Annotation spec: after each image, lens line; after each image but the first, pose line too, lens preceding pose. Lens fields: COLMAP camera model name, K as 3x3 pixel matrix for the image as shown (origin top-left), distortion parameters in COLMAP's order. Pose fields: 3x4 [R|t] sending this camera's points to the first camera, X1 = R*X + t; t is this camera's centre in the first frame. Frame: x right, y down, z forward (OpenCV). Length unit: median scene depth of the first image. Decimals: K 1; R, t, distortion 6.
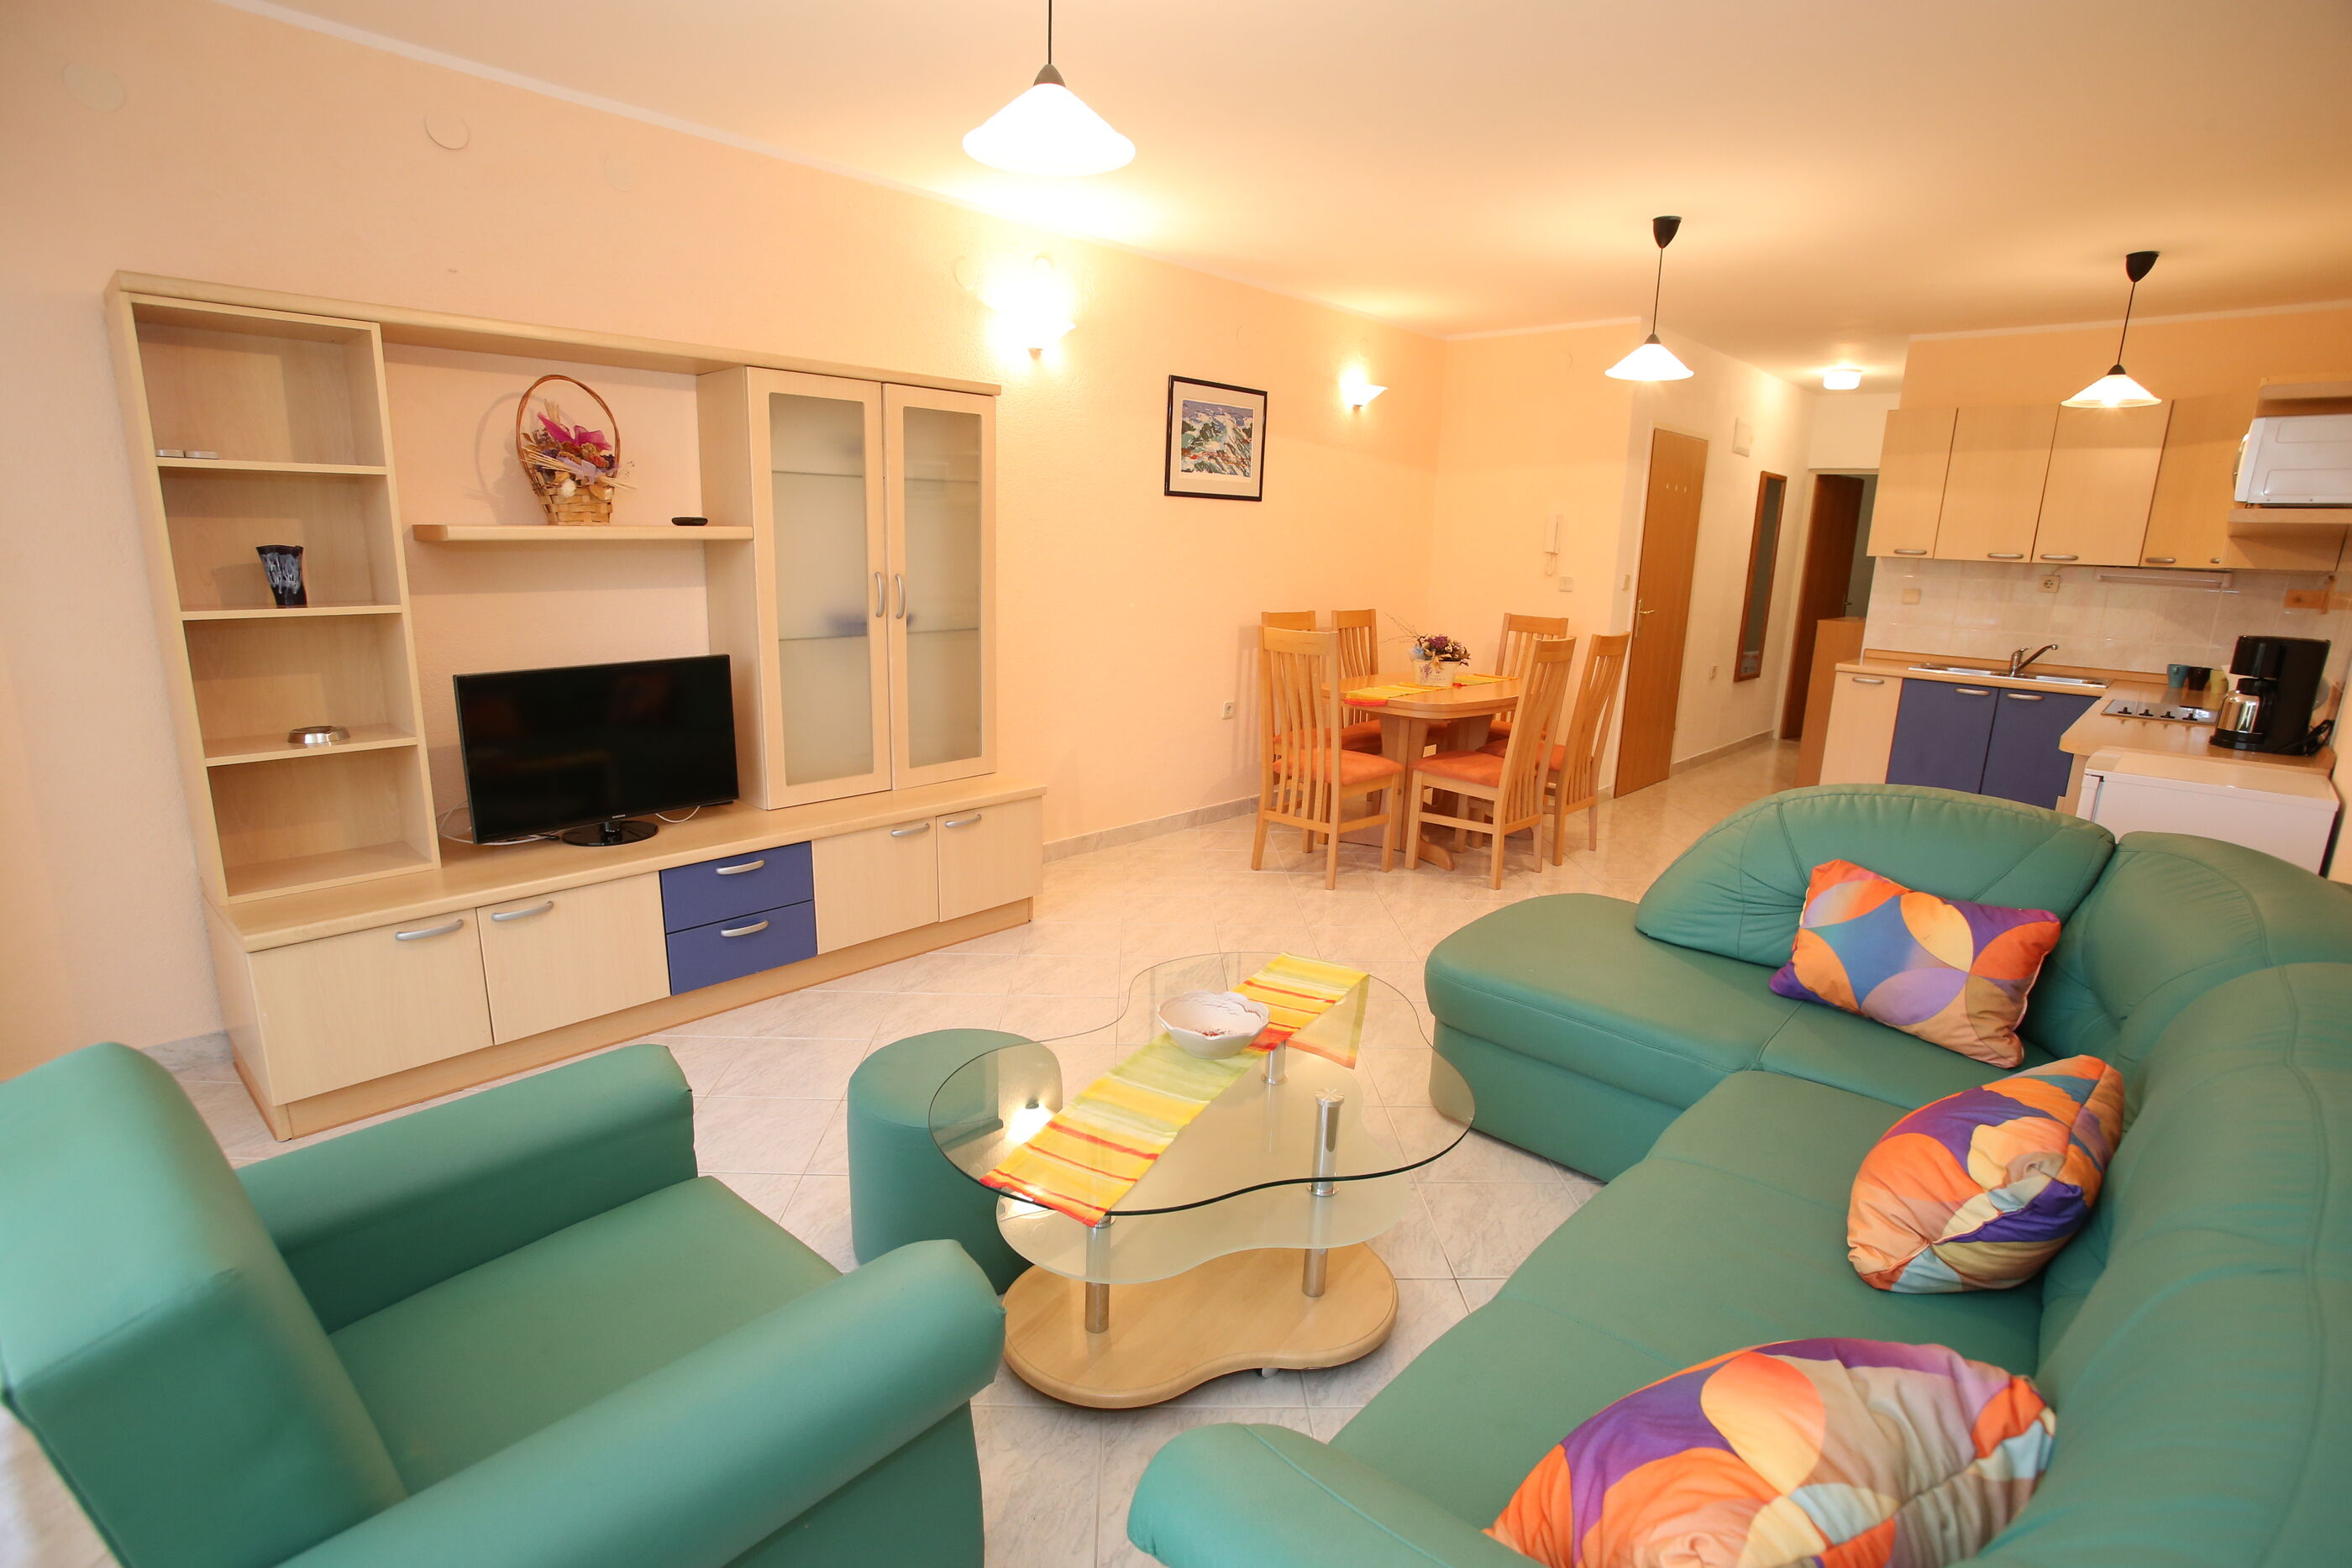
lens RADIAL K [[1150.8, 0, 1181.6], [0, 1150.8, 783.6], [0, 0, 1]] dist [-0.035422, 0.008882]
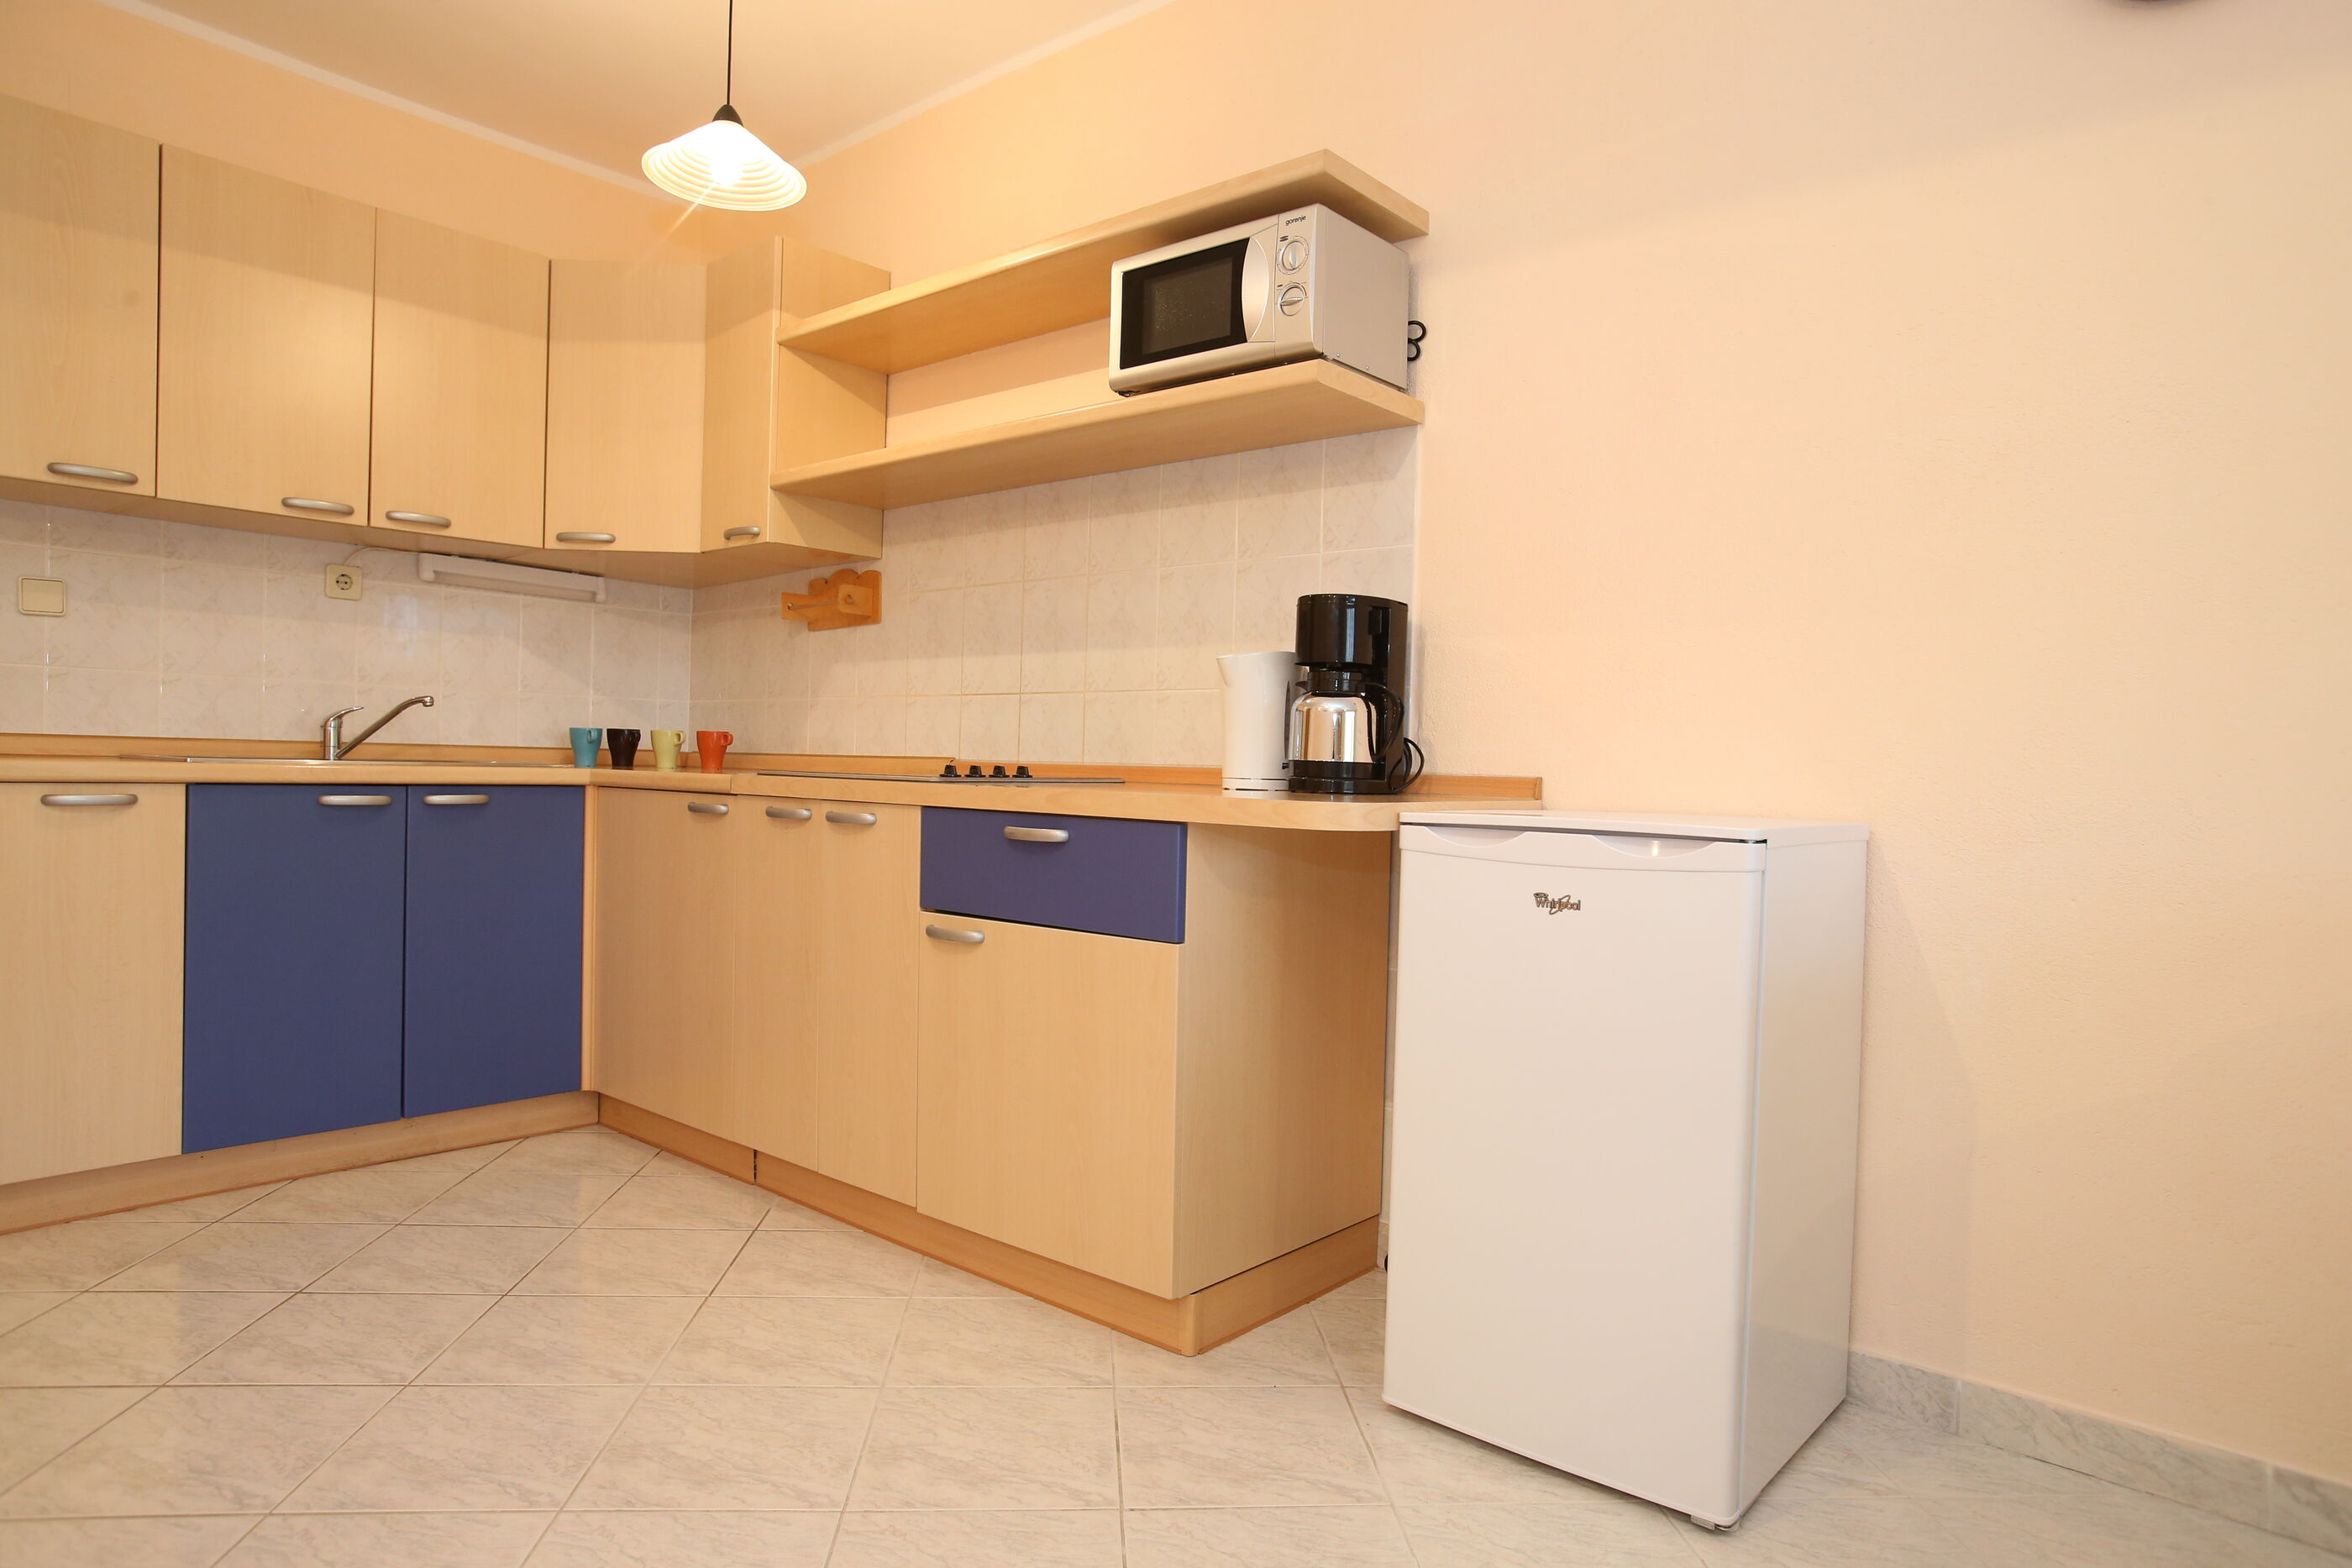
lens RADIAL K [[1394.8, 0, 1174.7], [0, 1394.8, 790.1], [0, 0, 1]] dist [-0.054888, 0.031093]
pose [[-0.022038, -0.056659, 0.998150, 0.165317], [0.185841, 0.980760, 0.059775, -0.059919], [-0.982333, 0.186815, -0.011084, 0.721740]]
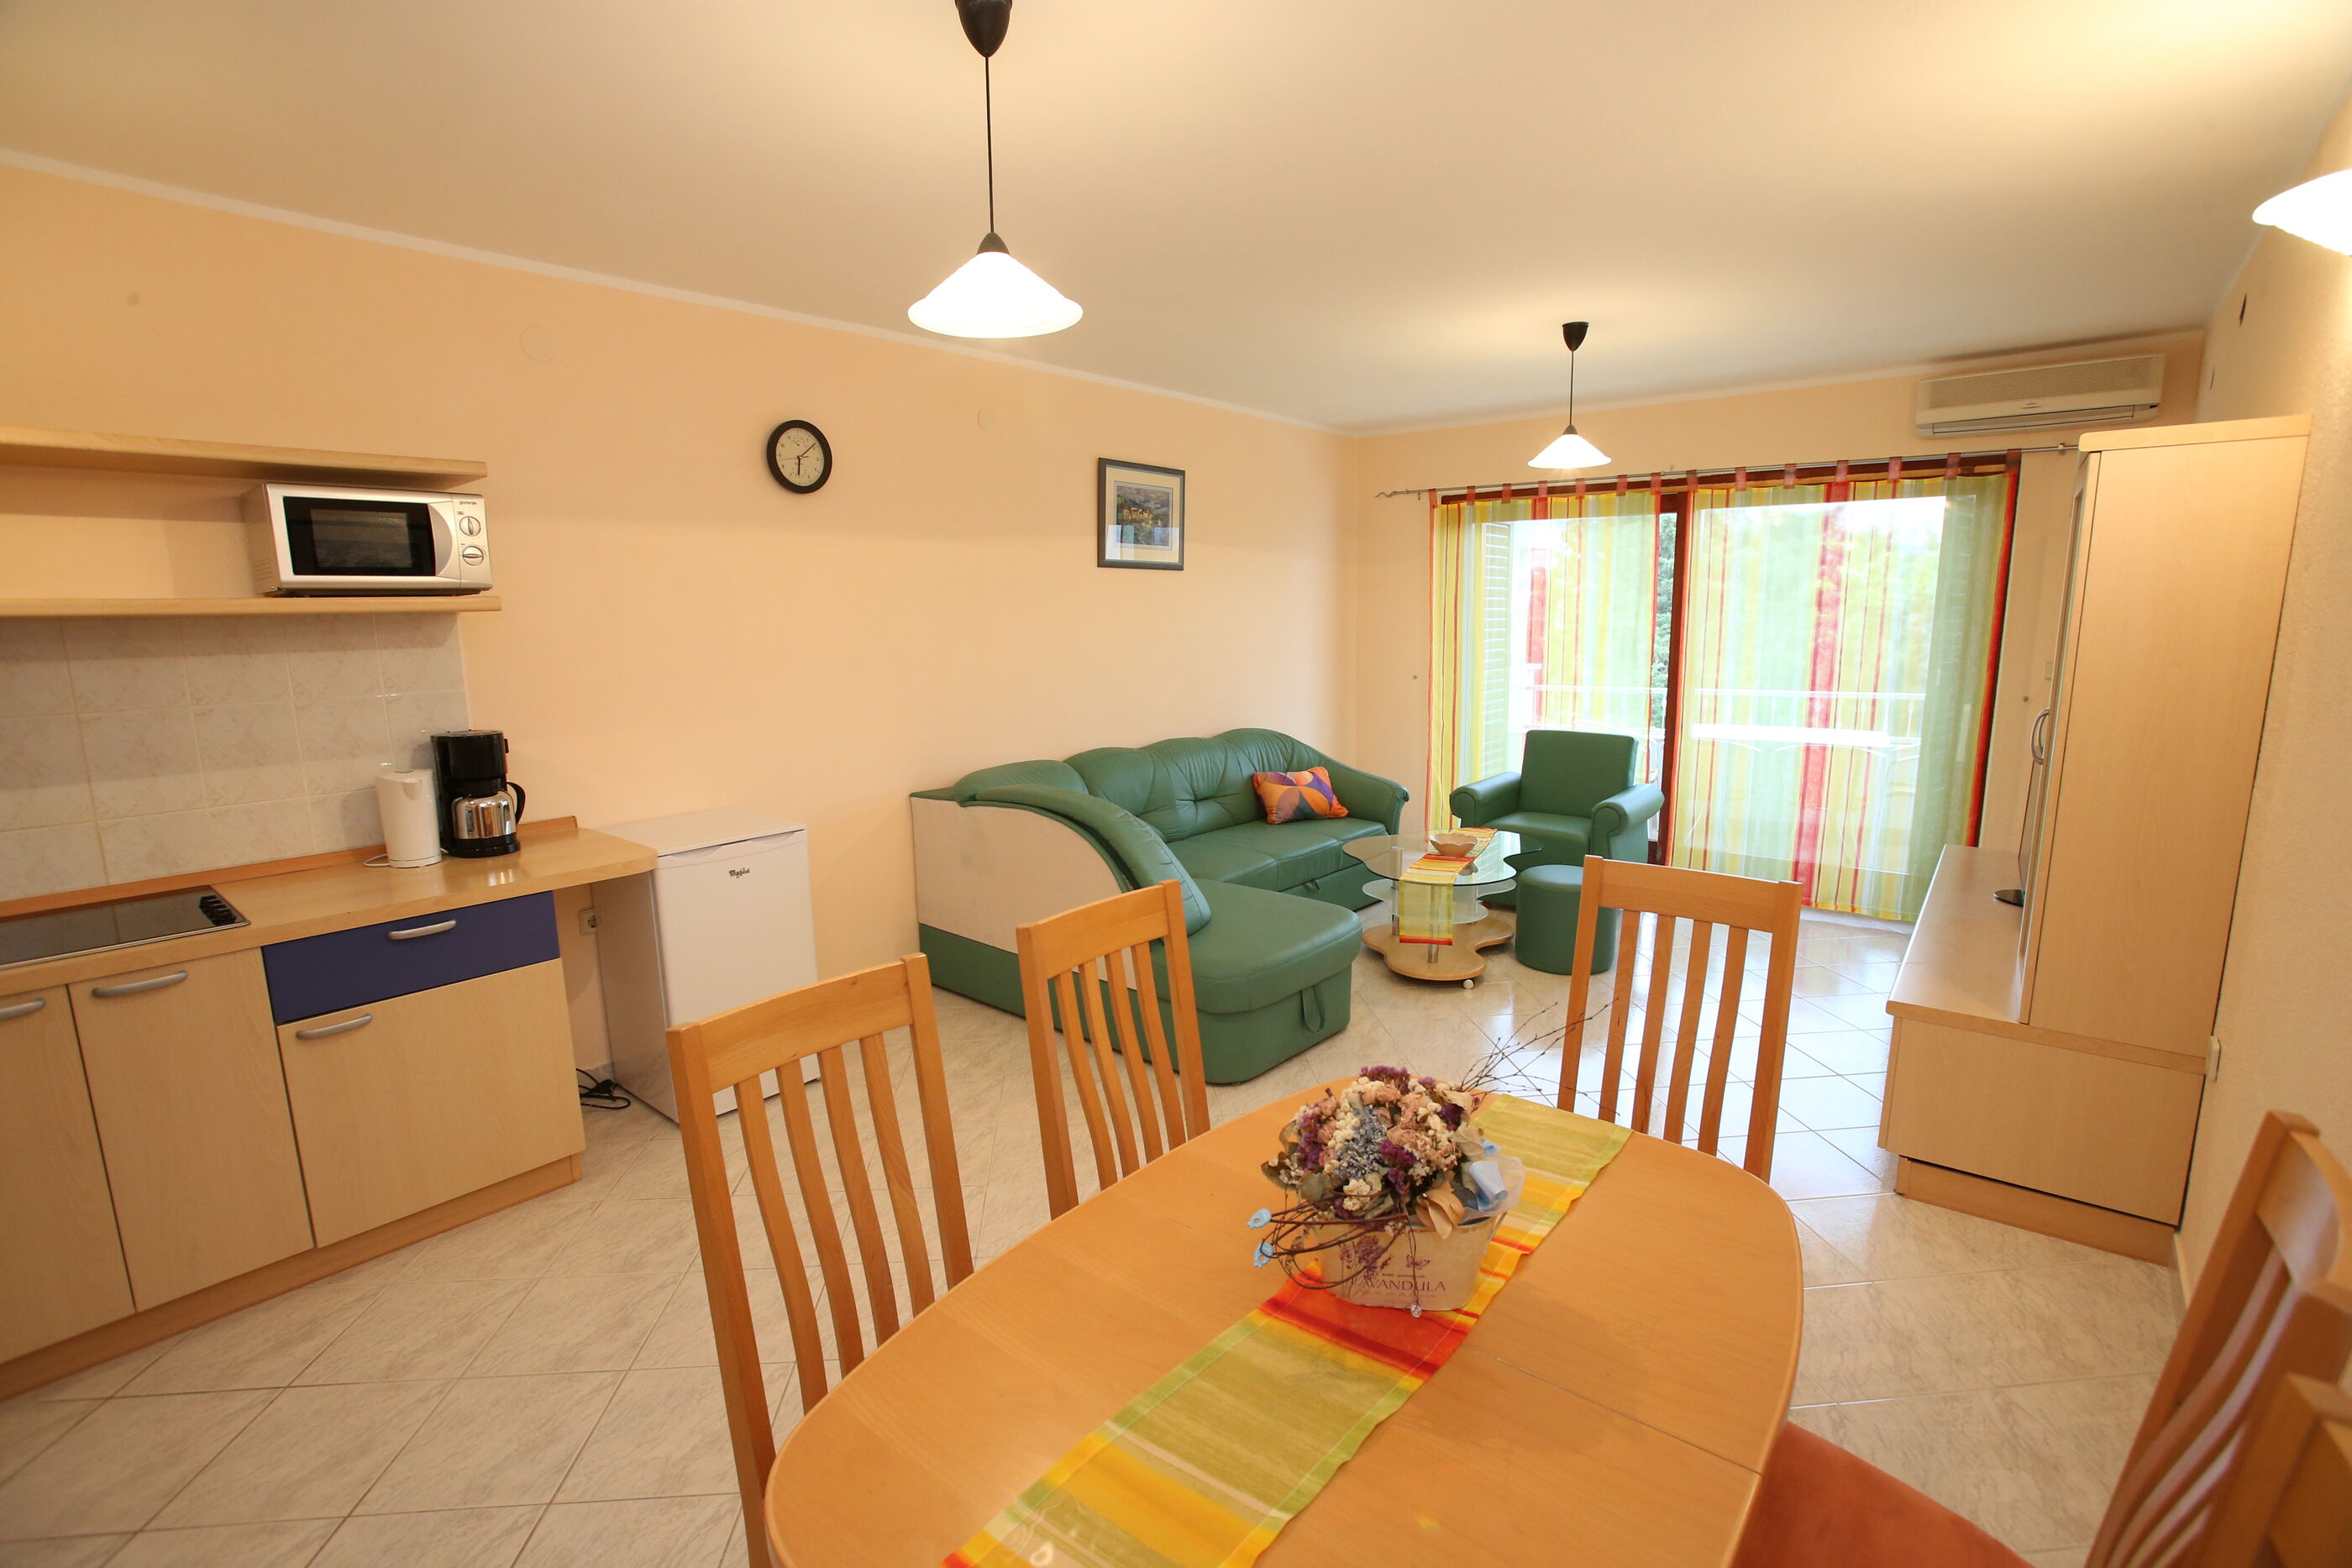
lens RADIAL K [[1120.7, 0, 1157.7], [0, 1120.7, 776.4], [0, 0, 1]] dist [-0.005035, 0.000680]
pose [[-0.999741, -0.013446, -0.018380, 0.277625], [-0.019159, 0.932862, 0.359723, -0.283383], [0.012309, 0.359982, -0.932878, 1.216679]]
